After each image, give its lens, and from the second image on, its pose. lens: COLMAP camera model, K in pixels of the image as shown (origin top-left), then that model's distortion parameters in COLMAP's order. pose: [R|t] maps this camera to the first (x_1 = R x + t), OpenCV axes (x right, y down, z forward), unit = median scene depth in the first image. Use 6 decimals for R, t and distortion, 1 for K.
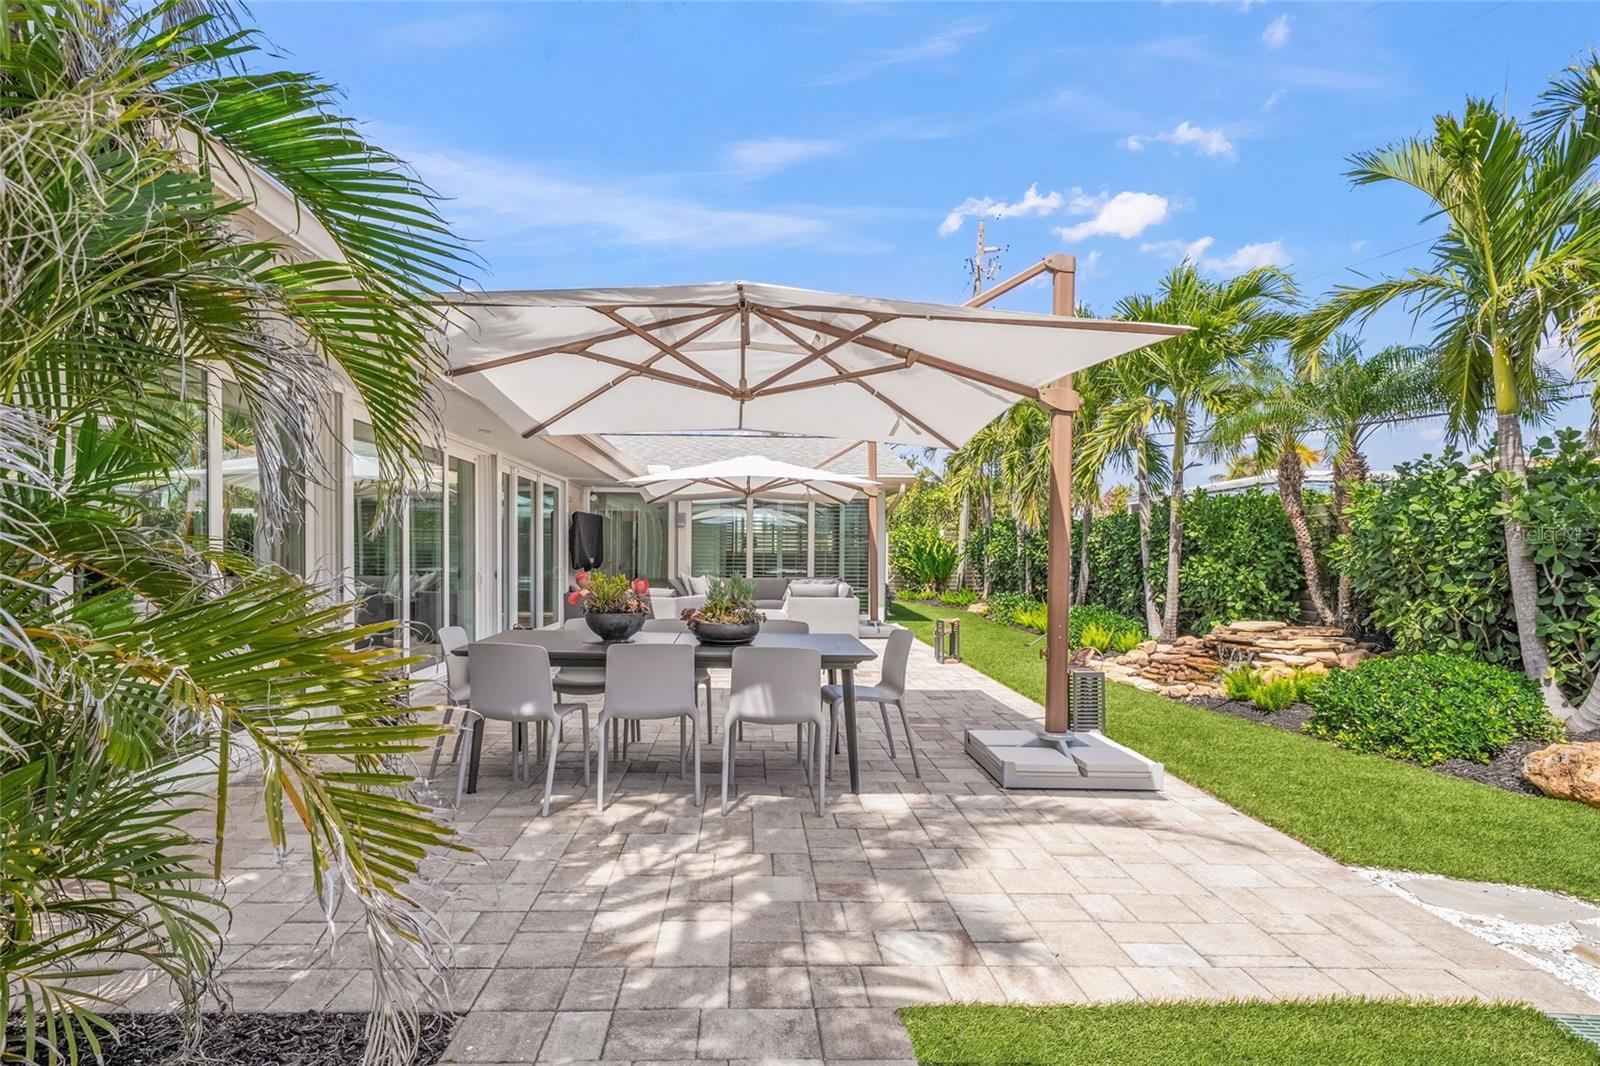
lens RADIAL K [[818.5, 0, 800.0], [0, 818.5, 533.0], [0, 0, 1]] dist [0.019000, 0.000975]
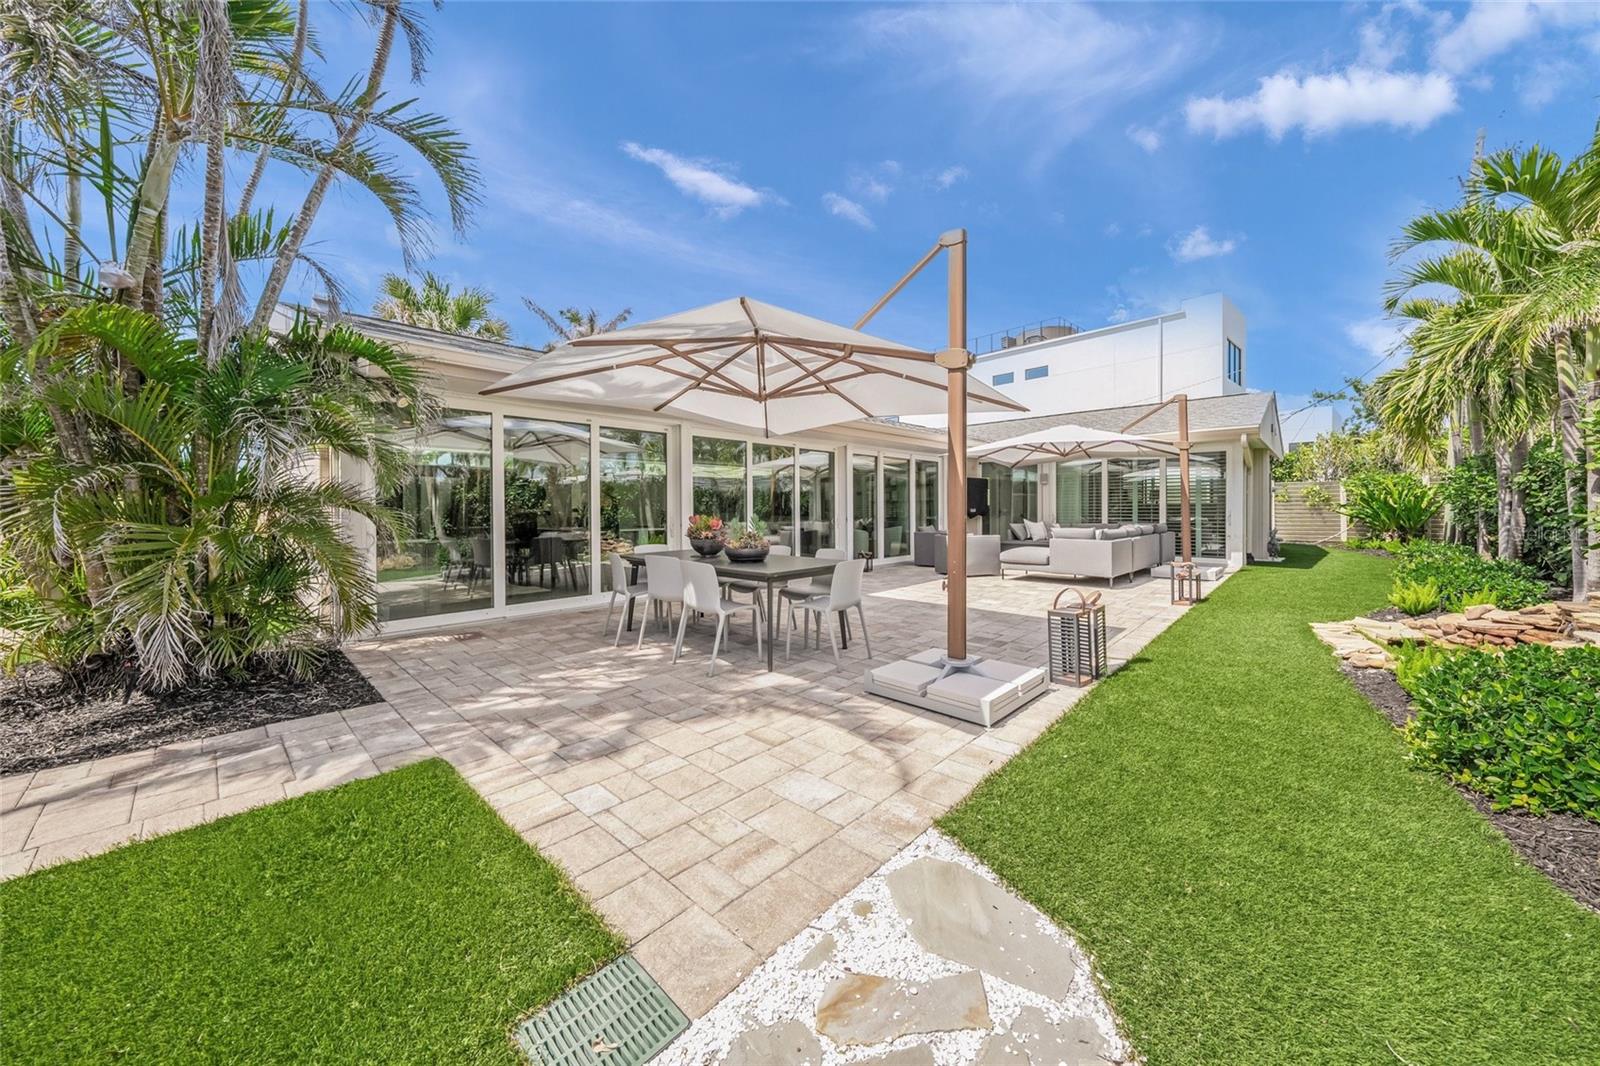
lens RADIAL K [[551.9, 0, 799.7], [0, 551.9, 508.8], [0, 0, 1]] dist [0.001364, -0.000002]
pose [[0.715569, -0.011145, -0.698453, 0.988778], [0.029986, 0.999441, 0.014773, 0.033144], [0.697898, -0.031515, 0.715503, 0.467421]]
